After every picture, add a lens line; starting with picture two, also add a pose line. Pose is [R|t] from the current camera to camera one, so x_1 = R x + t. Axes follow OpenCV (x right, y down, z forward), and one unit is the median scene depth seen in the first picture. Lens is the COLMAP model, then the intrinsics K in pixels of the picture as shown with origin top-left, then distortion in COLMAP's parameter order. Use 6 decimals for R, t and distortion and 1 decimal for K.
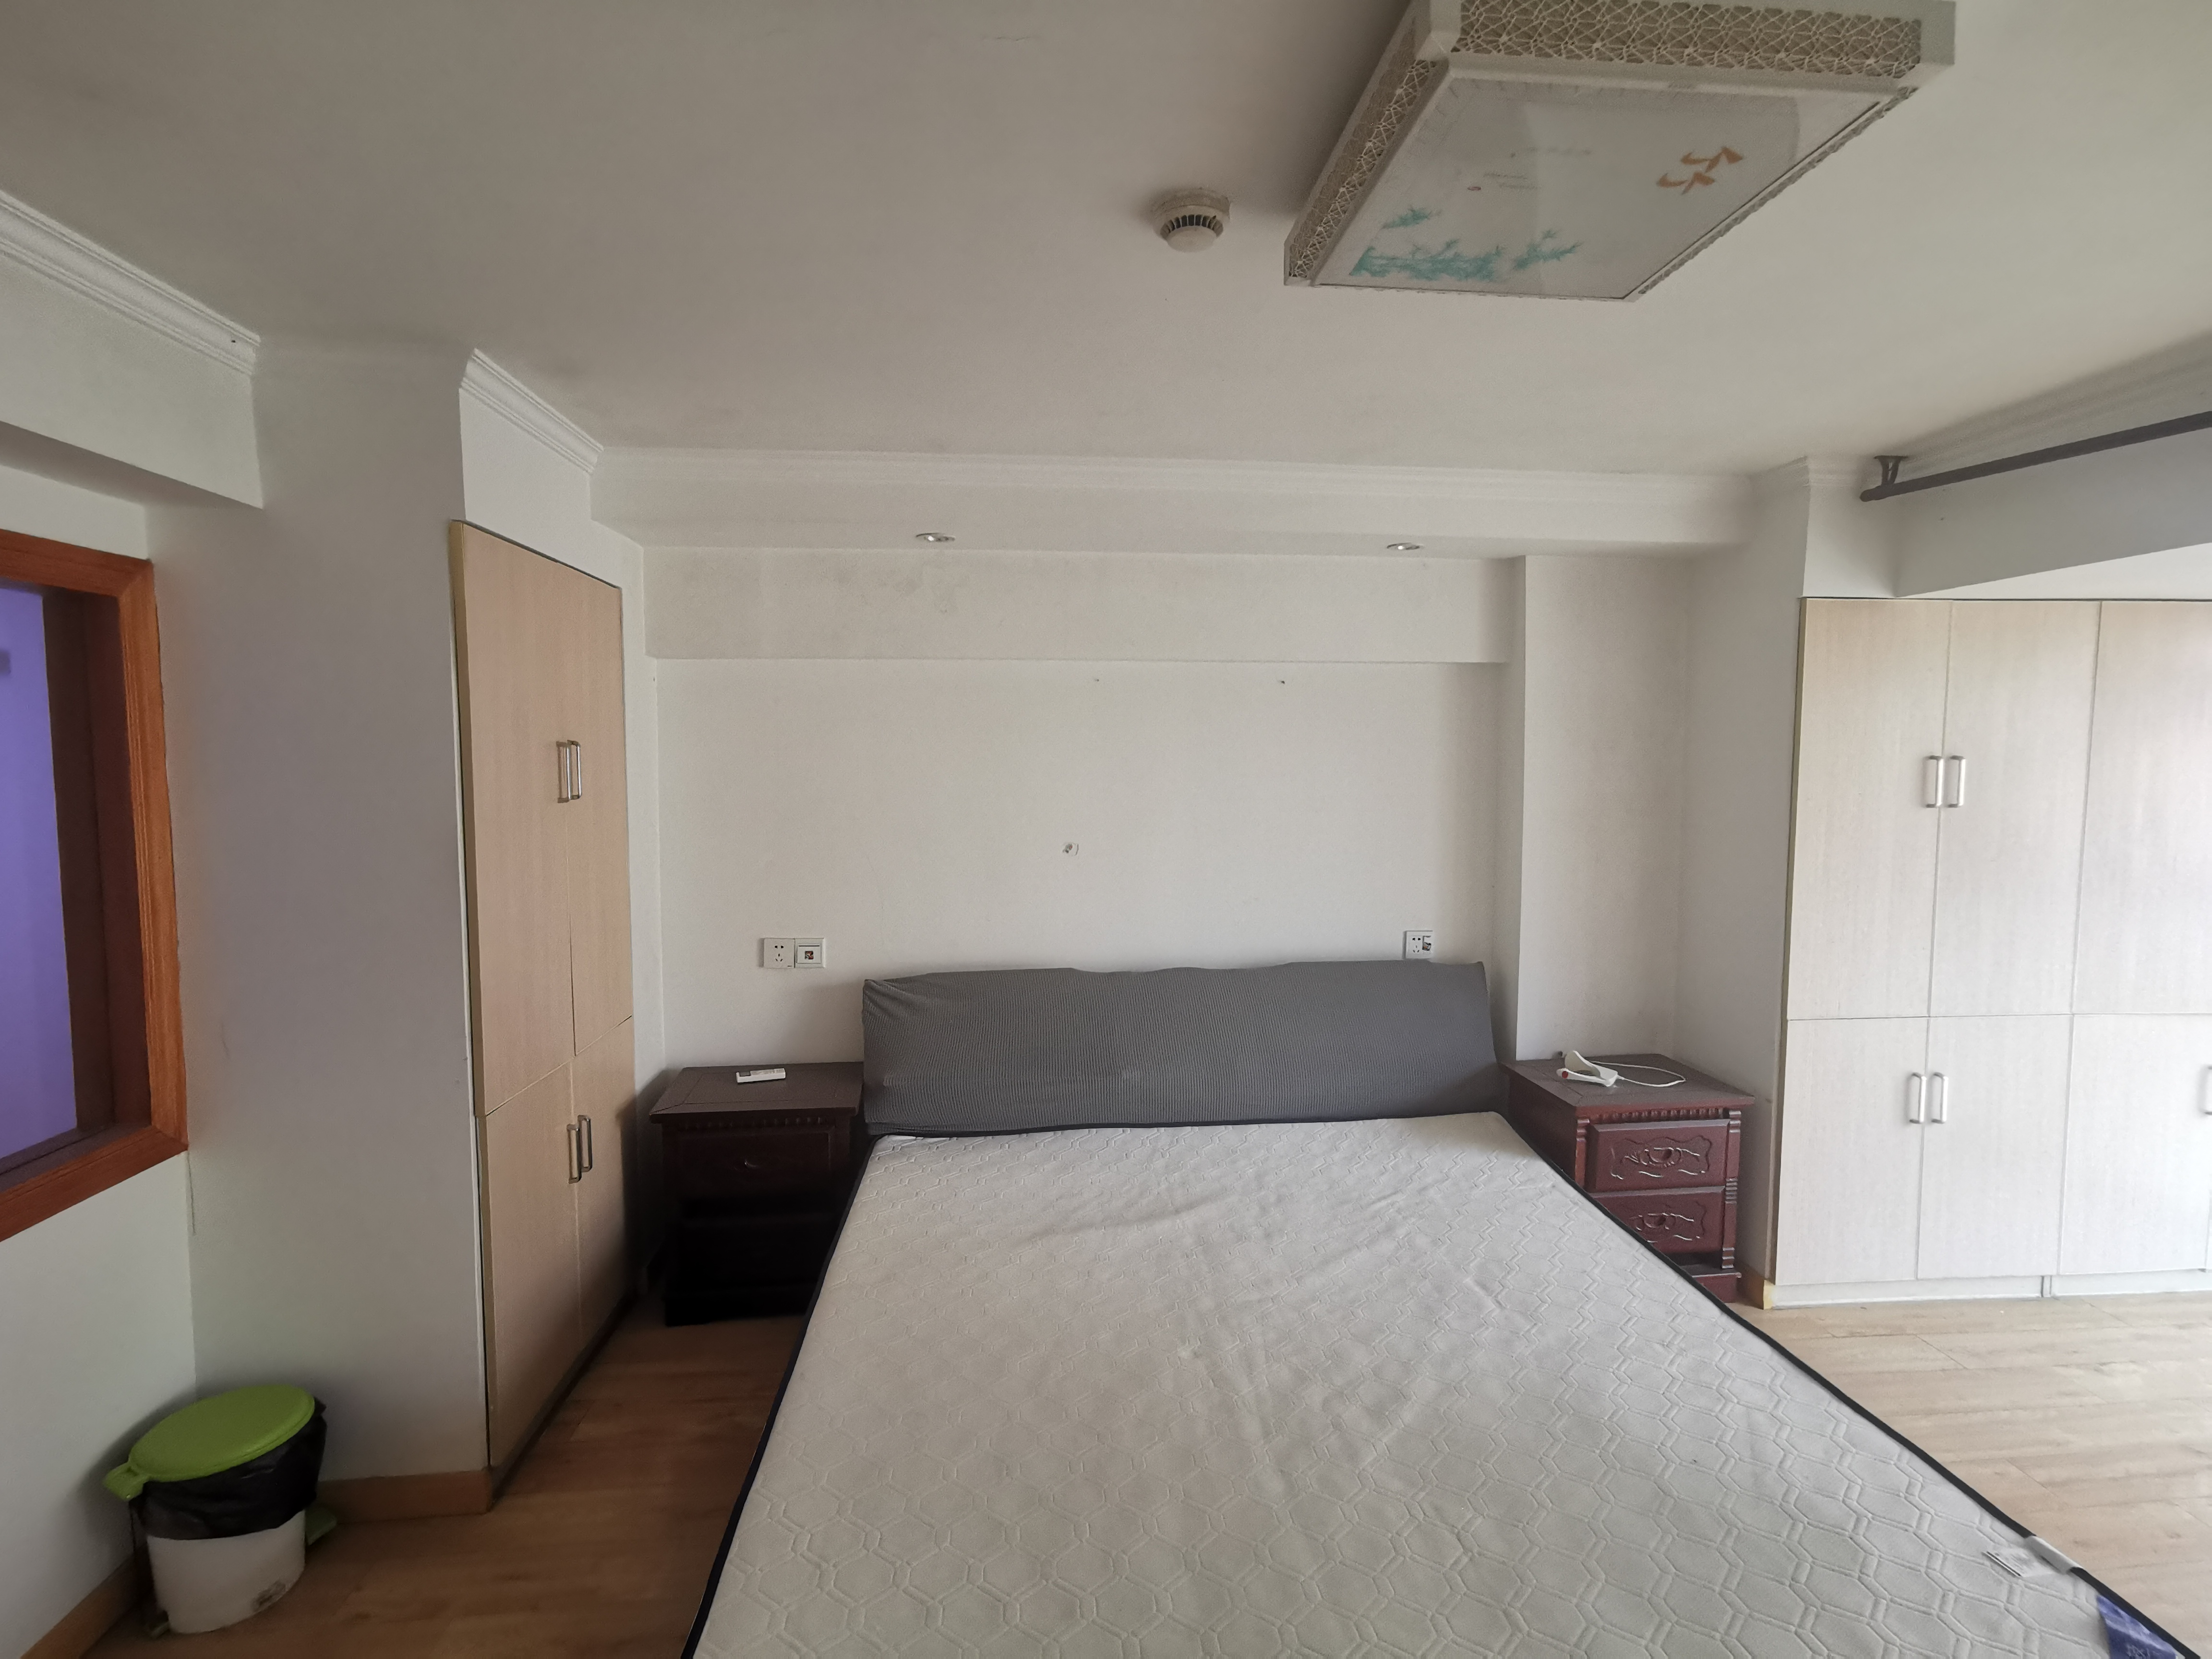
lens RADIAL K [[1059.1, 0, 1118.3], [0, 1059.1, 827.2], [0, 0, 1]] dist [-0.069768, 0.053997]
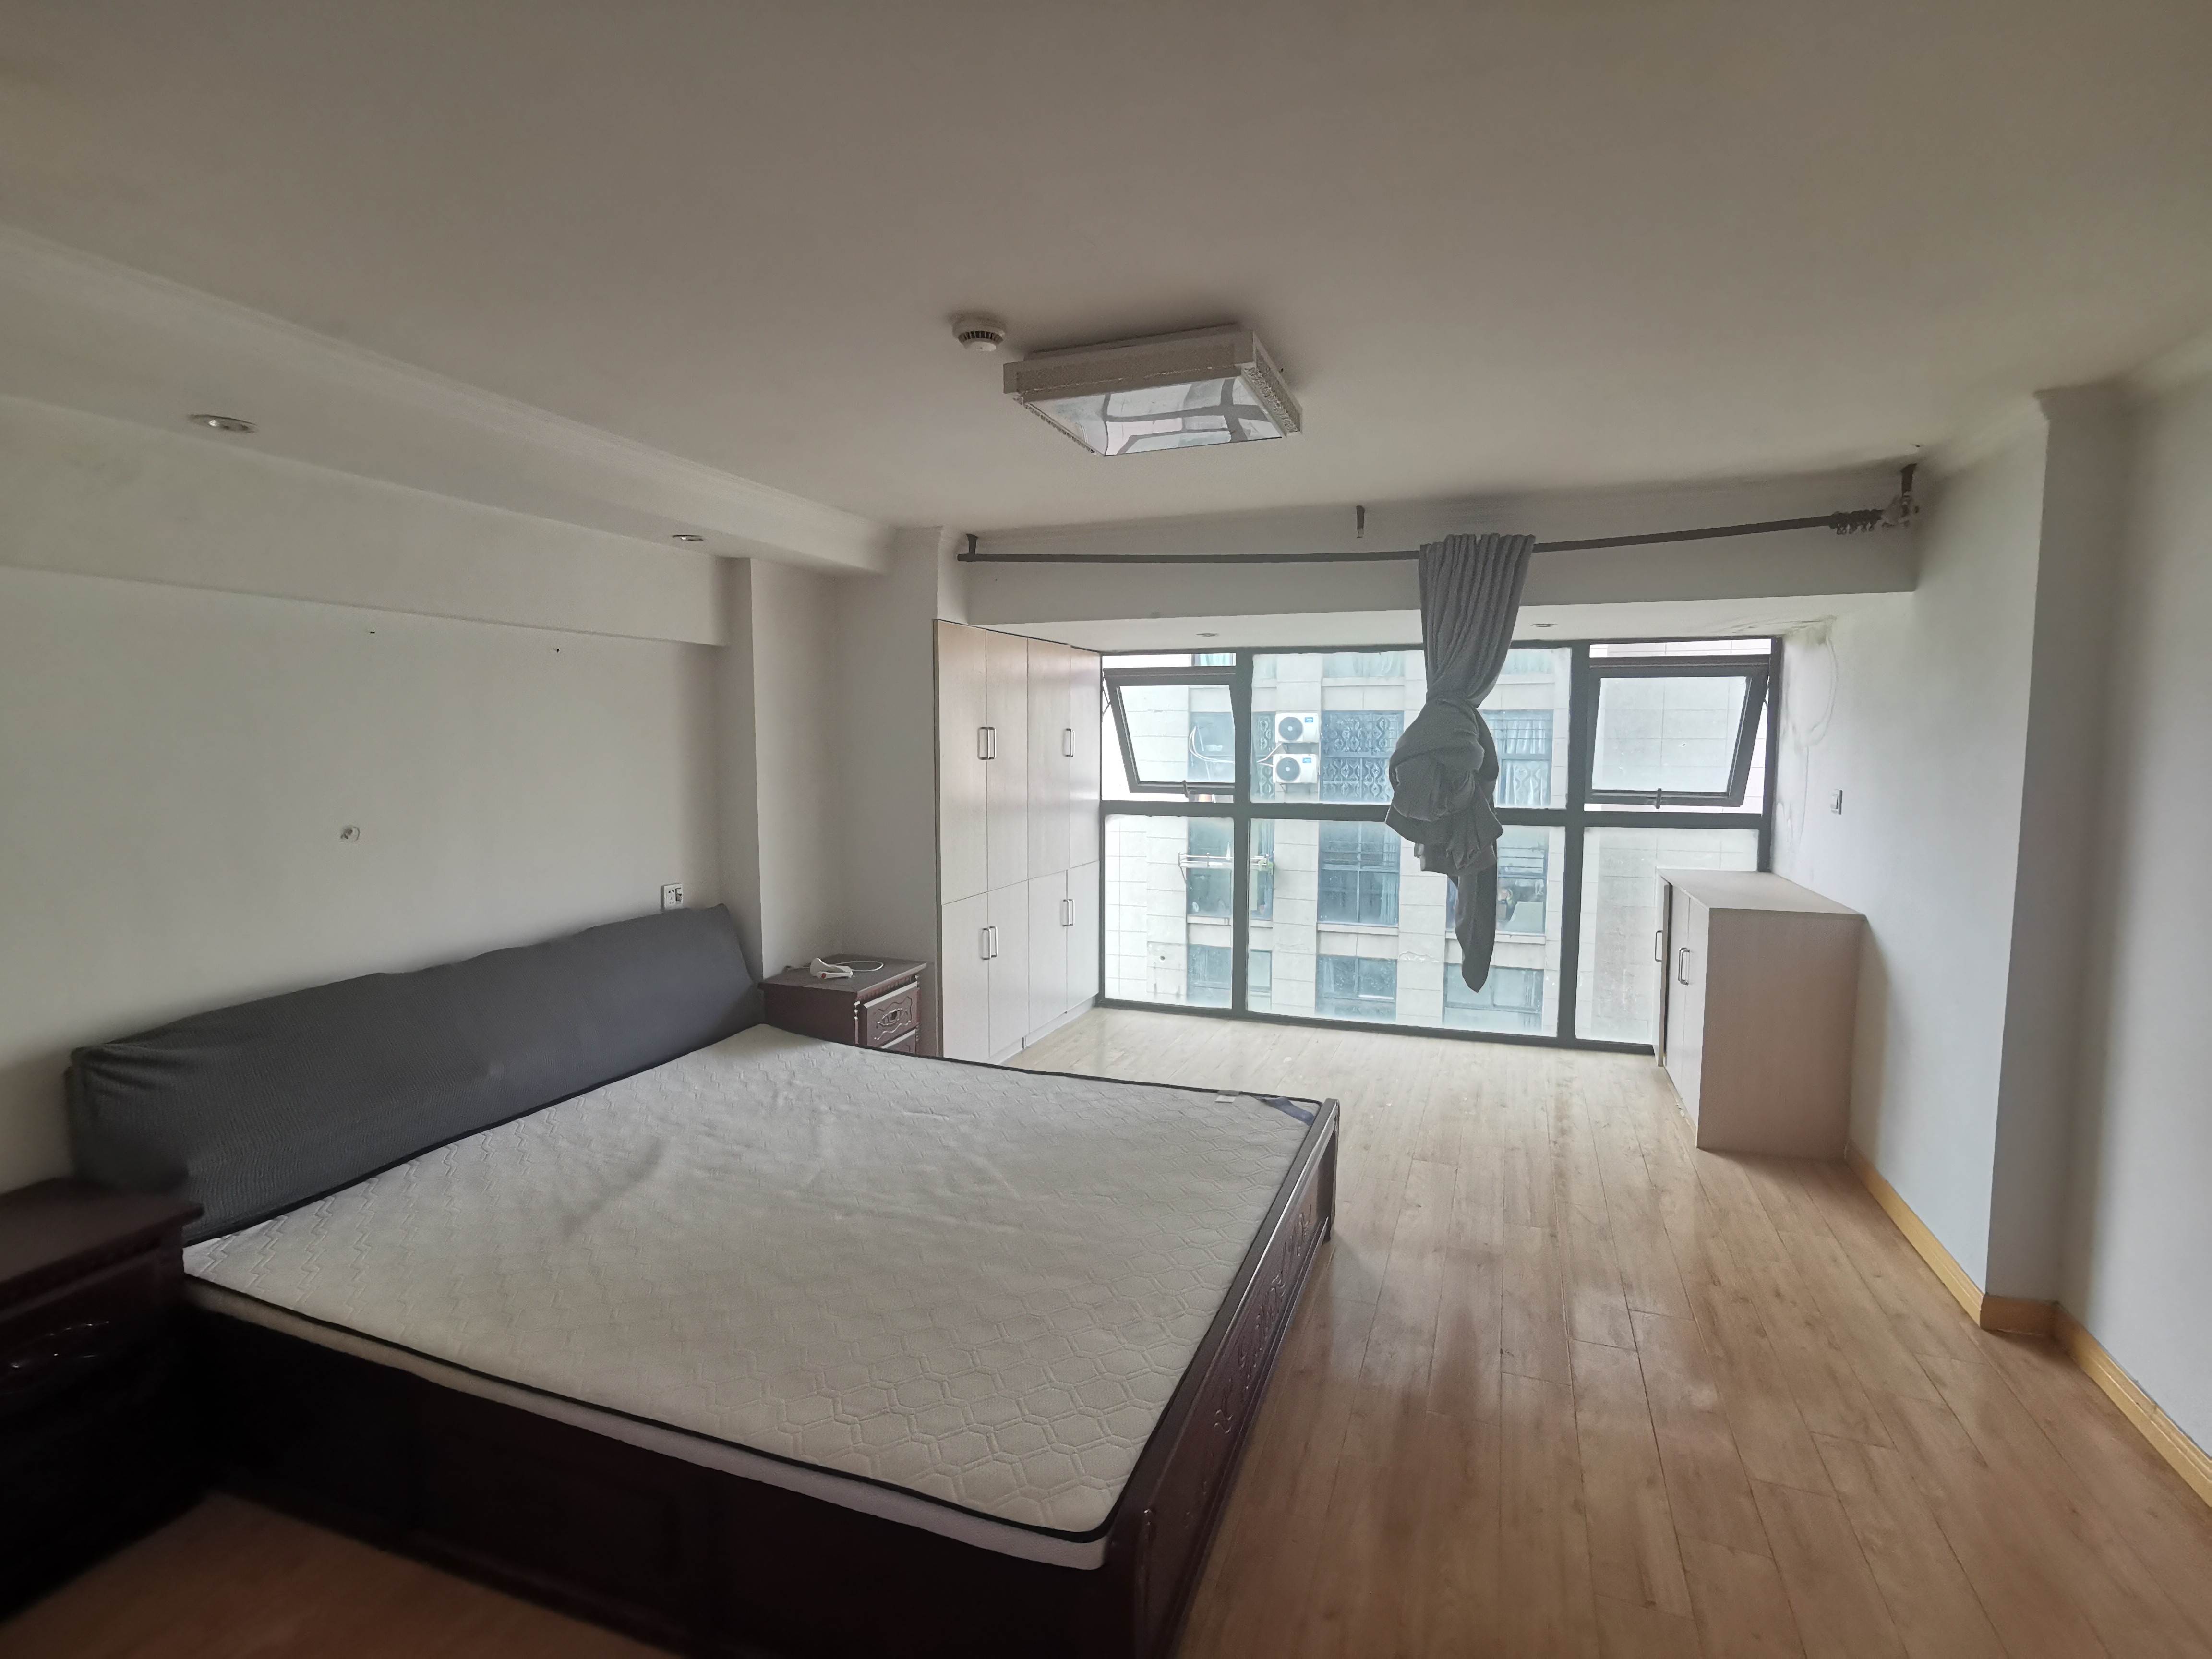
lens RADIAL K [[1059.1, 0, 1118.3], [0, 1059.1, 827.2], [0, 0, 1]] dist [-0.069768, 0.053997]
pose [[0.425142, -0.074095, 0.902089, -0.607724], [0.051628, 0.997006, 0.057560, -0.000139], [-0.903653, 0.022101, 0.427694, 0.126699]]
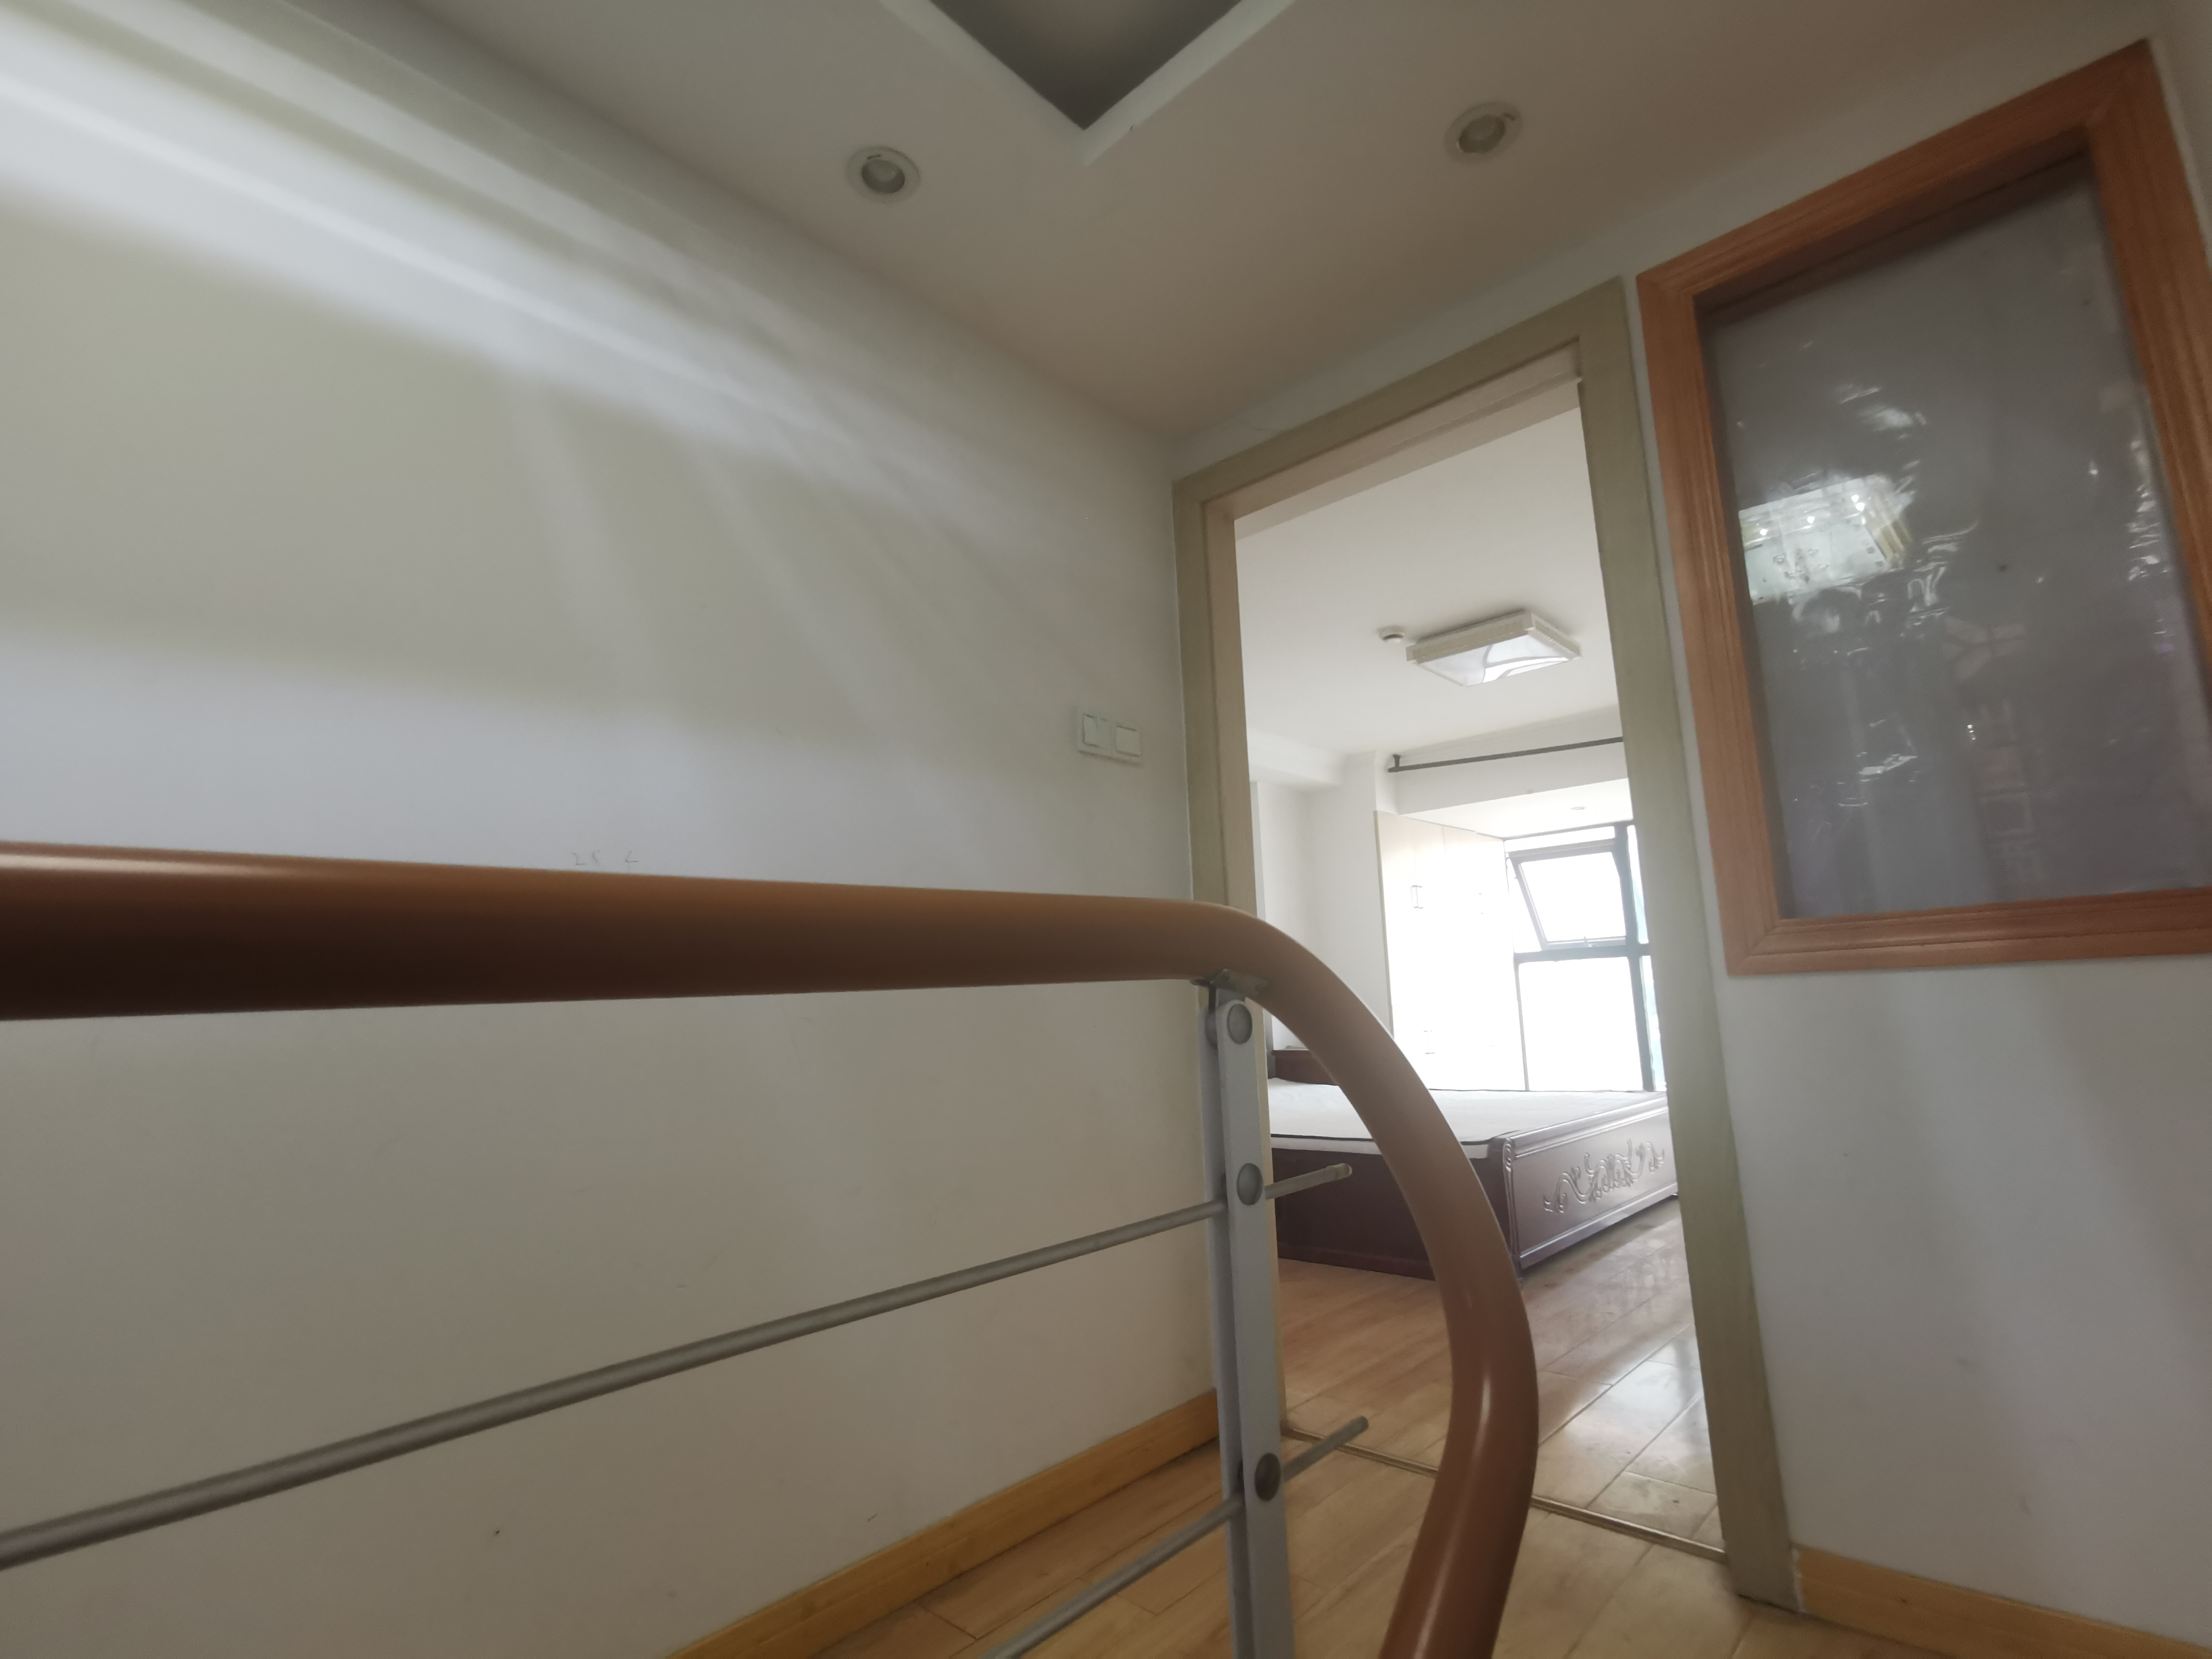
lens RADIAL K [[1059.1, 0, 1118.3], [0, 1059.1, 827.2], [0, 0, 1]] dist [-0.069768, 0.053997]
pose [[0.746778, 0.092168, 0.658656, -1.230540], [0.071859, 0.973371, -0.217681, 0.262426], [-0.661180, 0.209890, 0.720269, -0.252261]]
